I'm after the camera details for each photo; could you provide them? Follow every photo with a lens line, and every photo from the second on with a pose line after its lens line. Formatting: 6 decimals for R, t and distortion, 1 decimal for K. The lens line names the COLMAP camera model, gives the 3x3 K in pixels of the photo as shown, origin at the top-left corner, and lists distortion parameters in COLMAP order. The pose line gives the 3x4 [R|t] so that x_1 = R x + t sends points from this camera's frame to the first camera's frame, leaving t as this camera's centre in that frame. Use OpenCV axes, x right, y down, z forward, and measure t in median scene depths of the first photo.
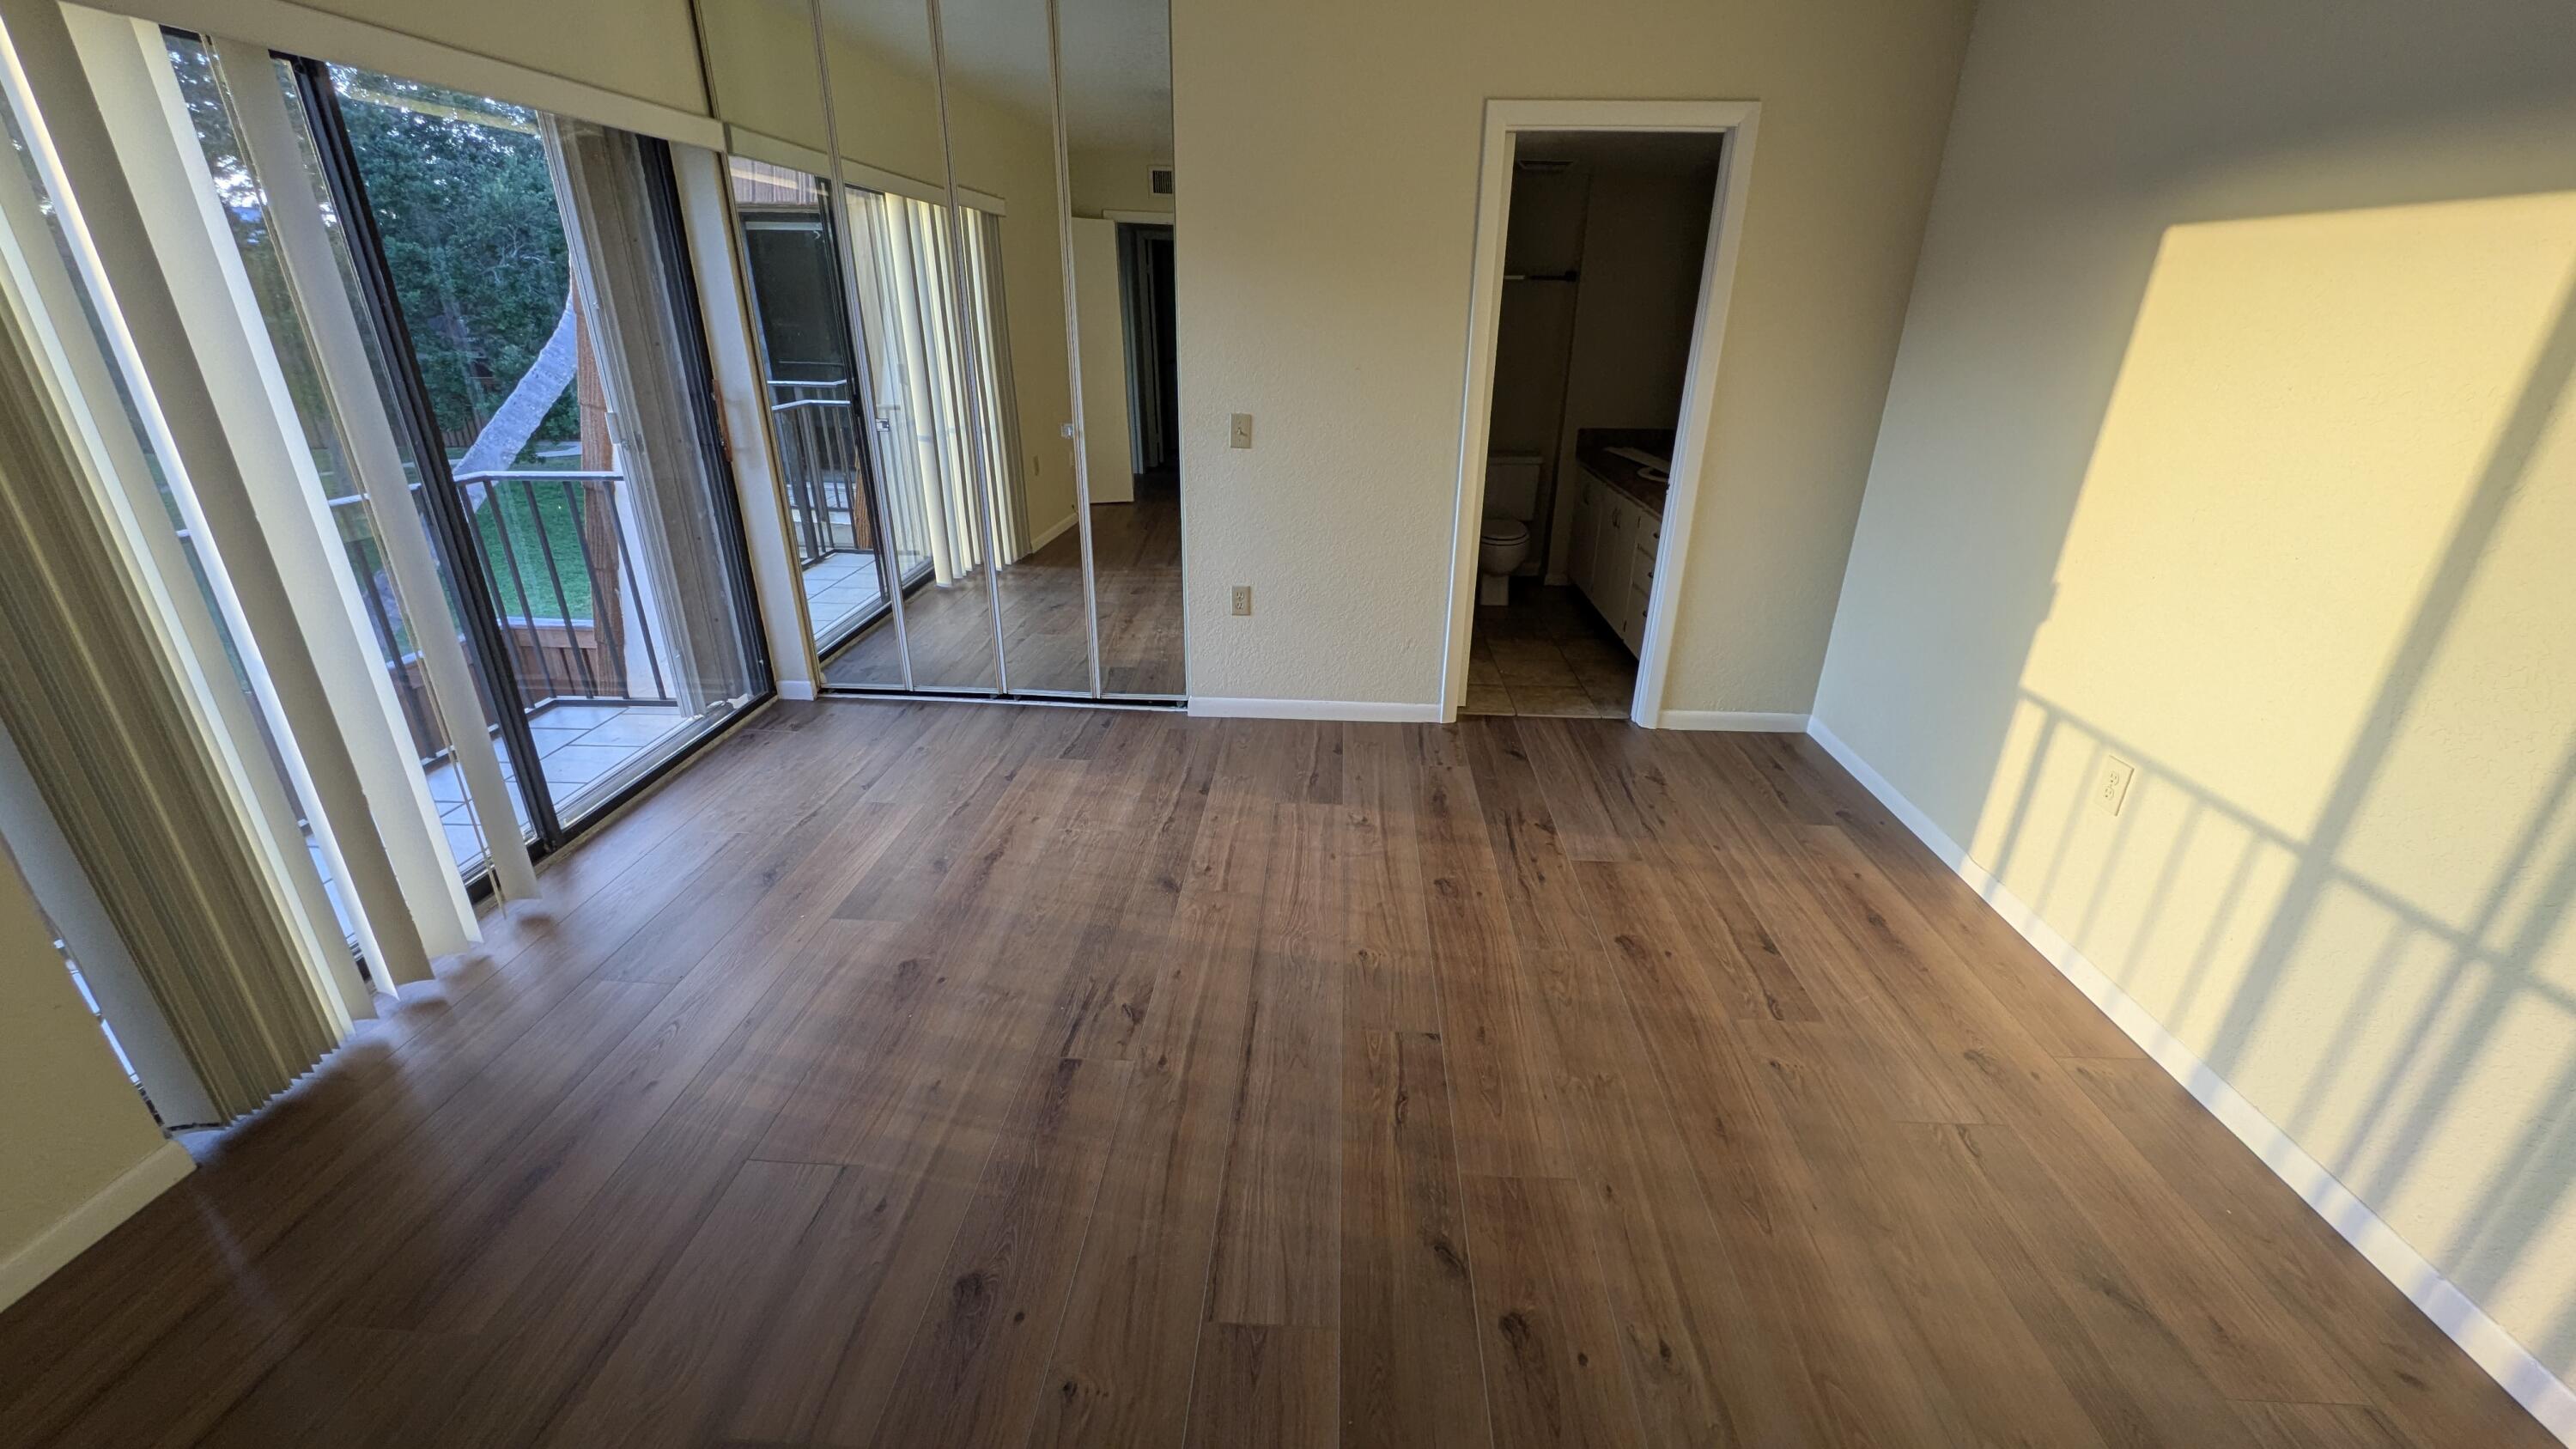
lens RADIAL K [[993.9, 0, 1290.0], [0, 993.9, 720.6], [0, 0, 1]] dist [0.000035, -0.000073]
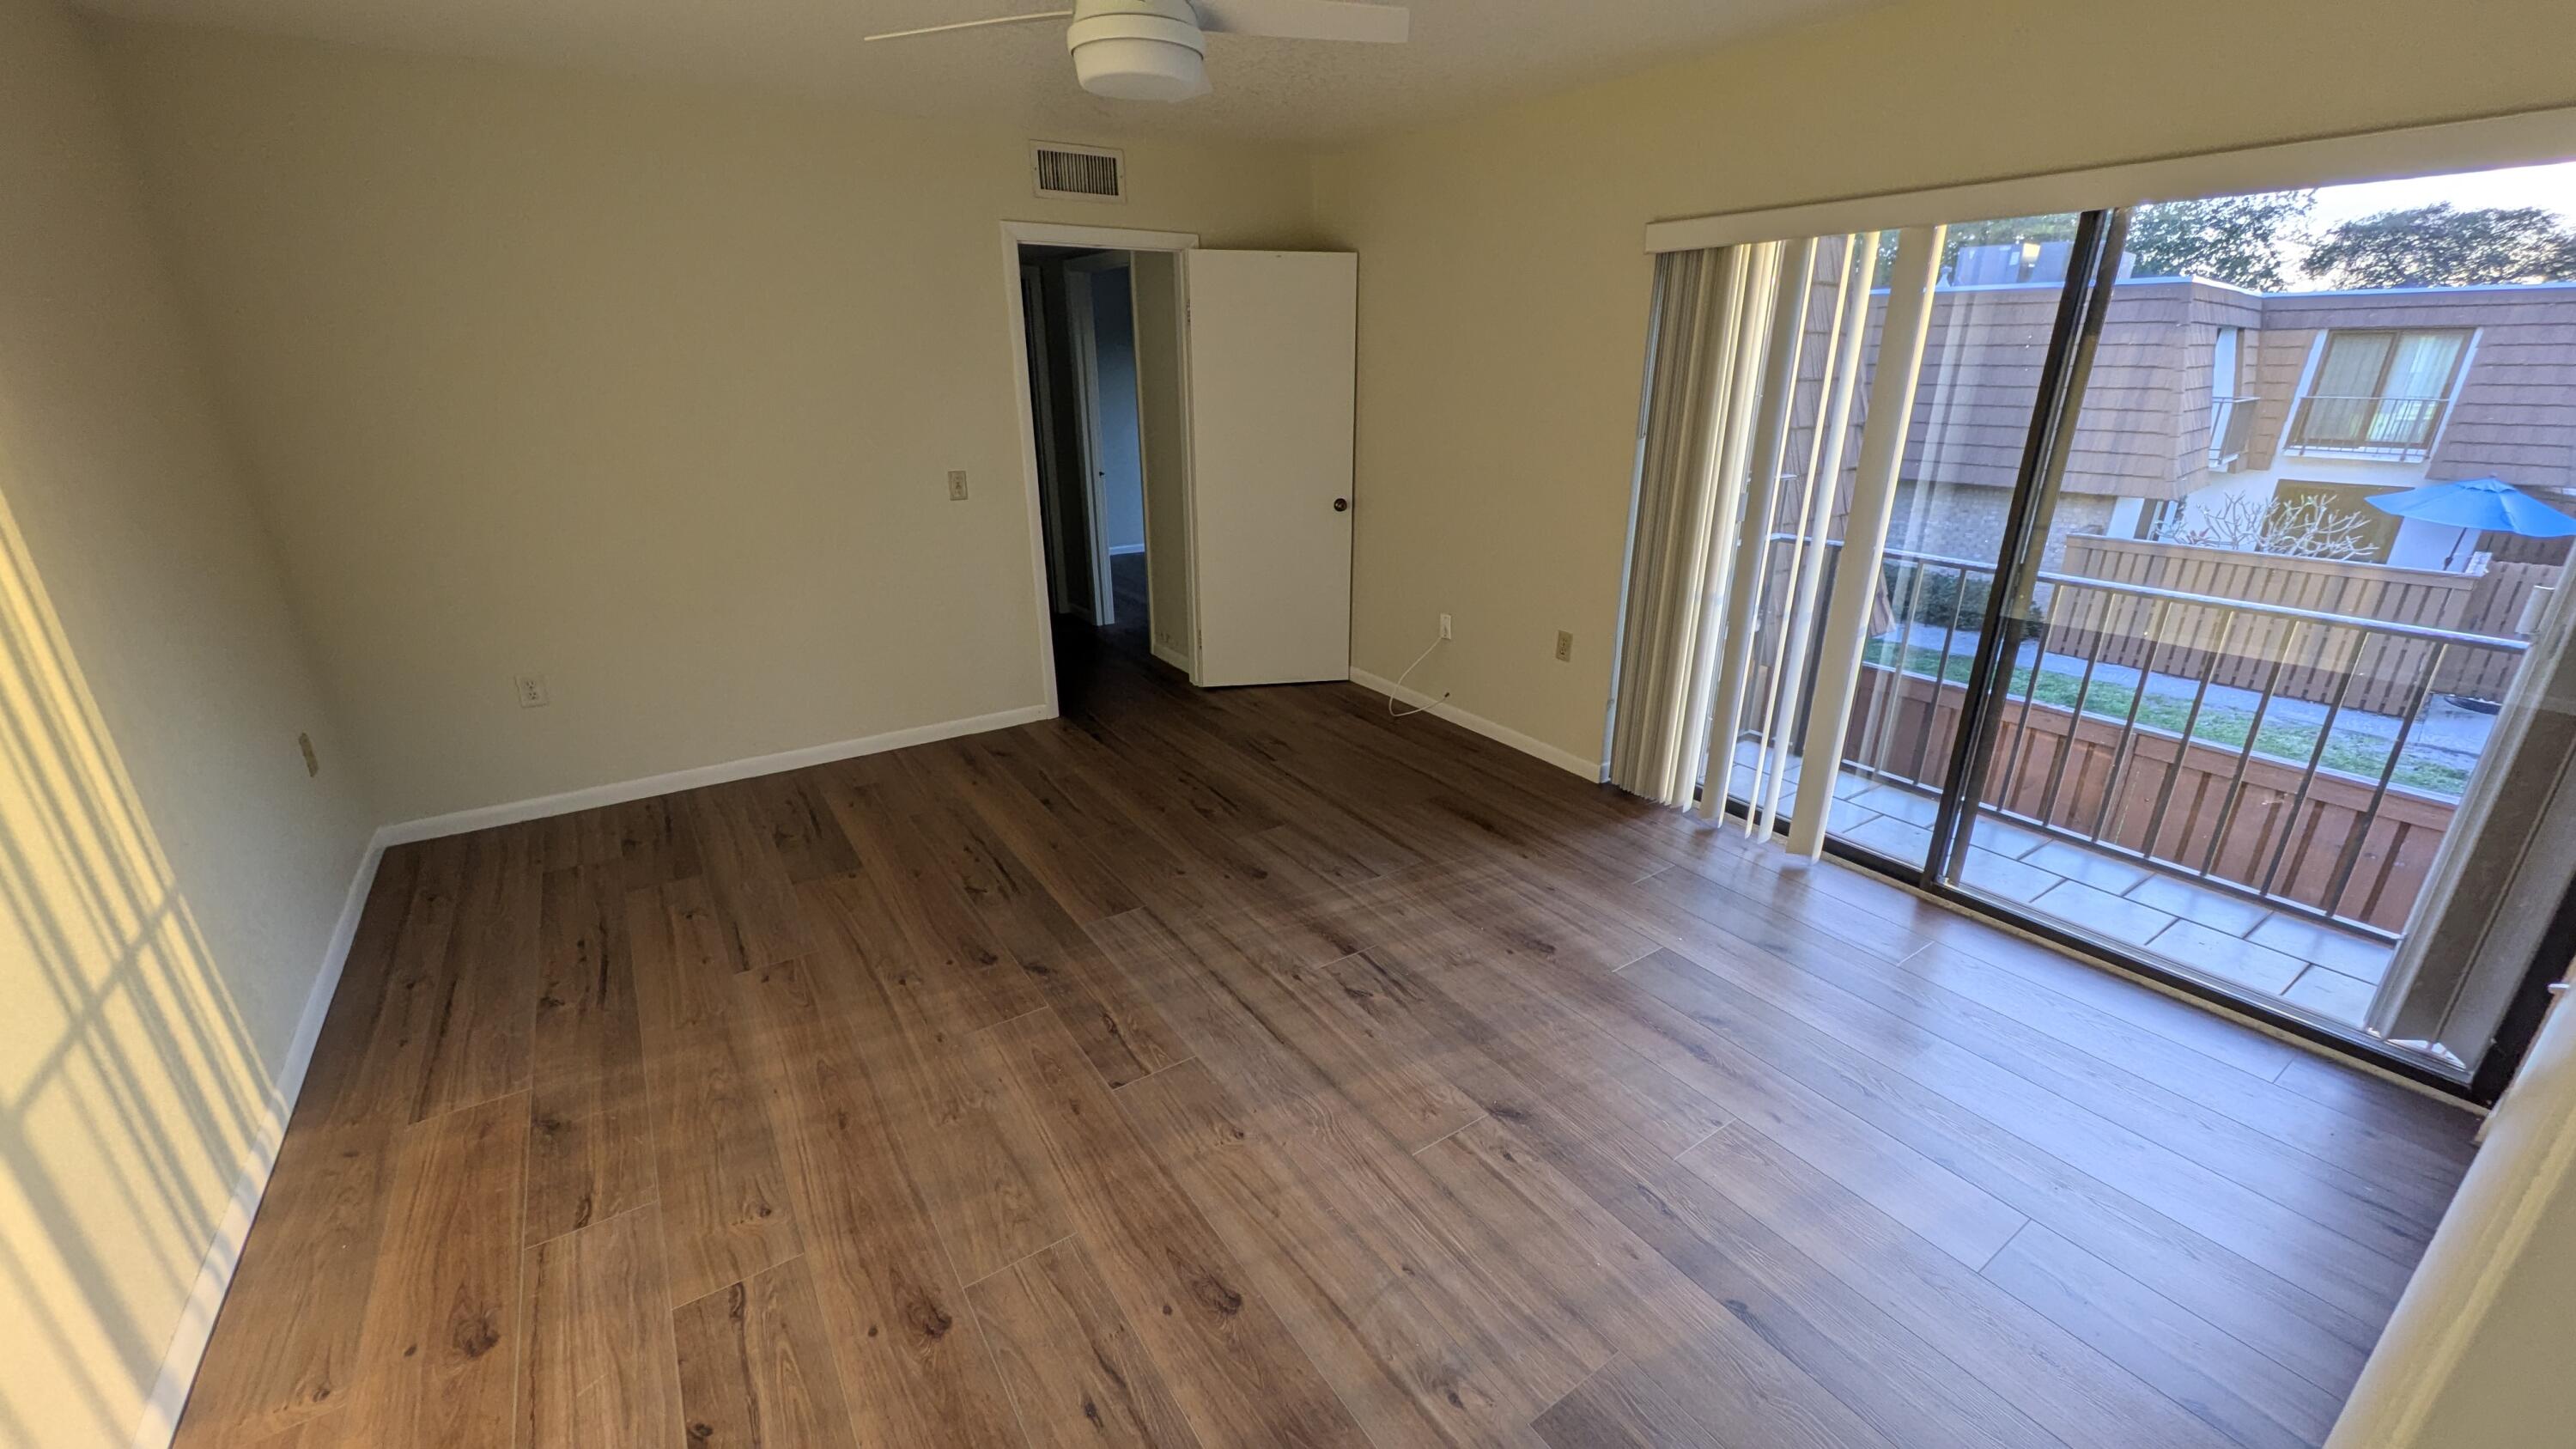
lens RADIAL K [[993.9, 0, 1306.1], [0, 993.9, 731.3], [0, 0, 1]] dist [0.000035, -0.000073]
pose [[-0.789298, 0.200771, -0.580258, 0.499118], [-0.251442, 0.756468, 0.603765, -0.619890], [0.560165, 0.622452, -0.546597, 1.396765]]
